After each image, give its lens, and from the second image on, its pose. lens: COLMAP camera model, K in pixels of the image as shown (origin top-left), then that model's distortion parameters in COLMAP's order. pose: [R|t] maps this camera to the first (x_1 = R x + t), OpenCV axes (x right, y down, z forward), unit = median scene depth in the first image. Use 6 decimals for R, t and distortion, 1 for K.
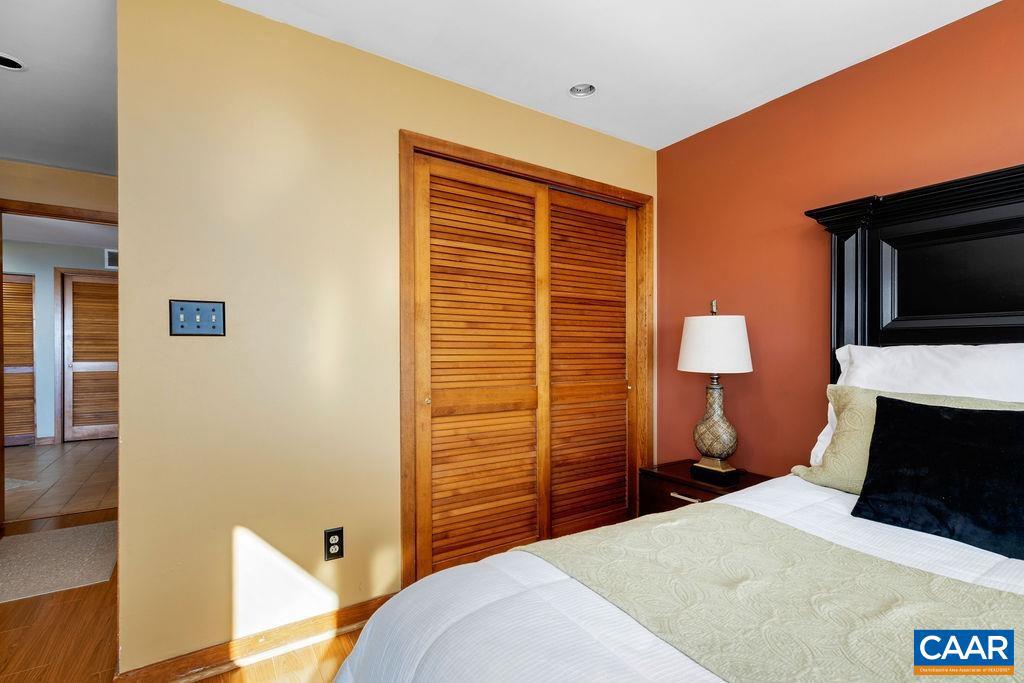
lens RADIAL K [[473.6, 0, 512.0], [0, 473.6, 341.5], [0, 0, 1]] dist [0.000298, 0.000019]
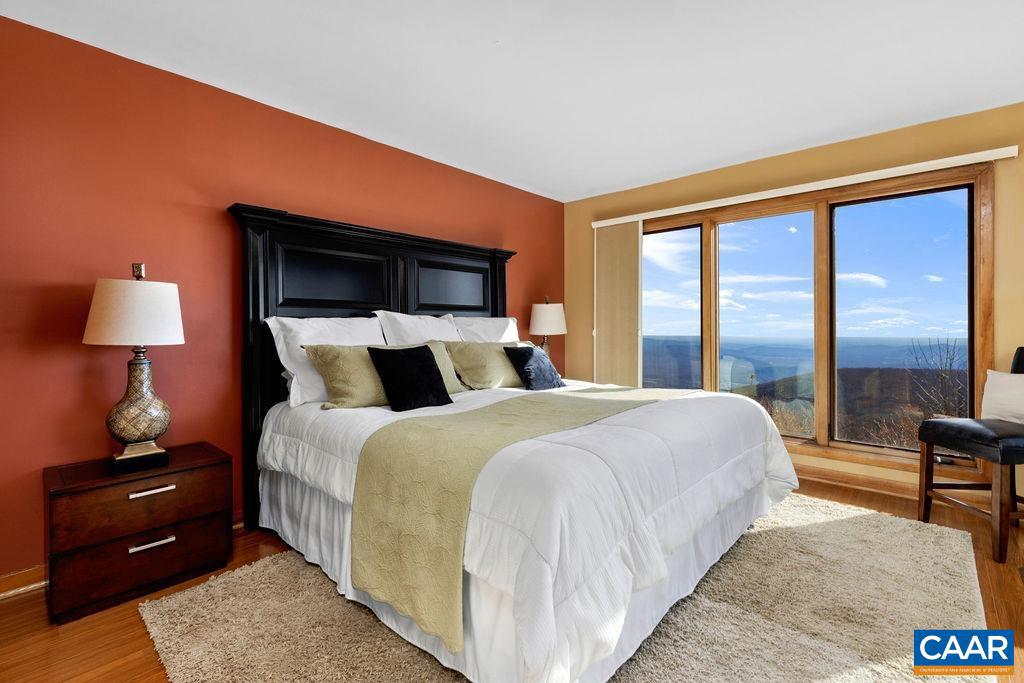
lens RADIAL K [[470.4, 0, 518.9], [0, 470.4, 321.3], [0, 0, 1]] dist [0.000119, -0.000100]
pose [[-0.262156, 0.005622, 0.965009, -0.603771], [-0.014368, 0.999849, -0.009729, 0.019812], [-0.964918, -0.016416, -0.262036, 0.558644]]
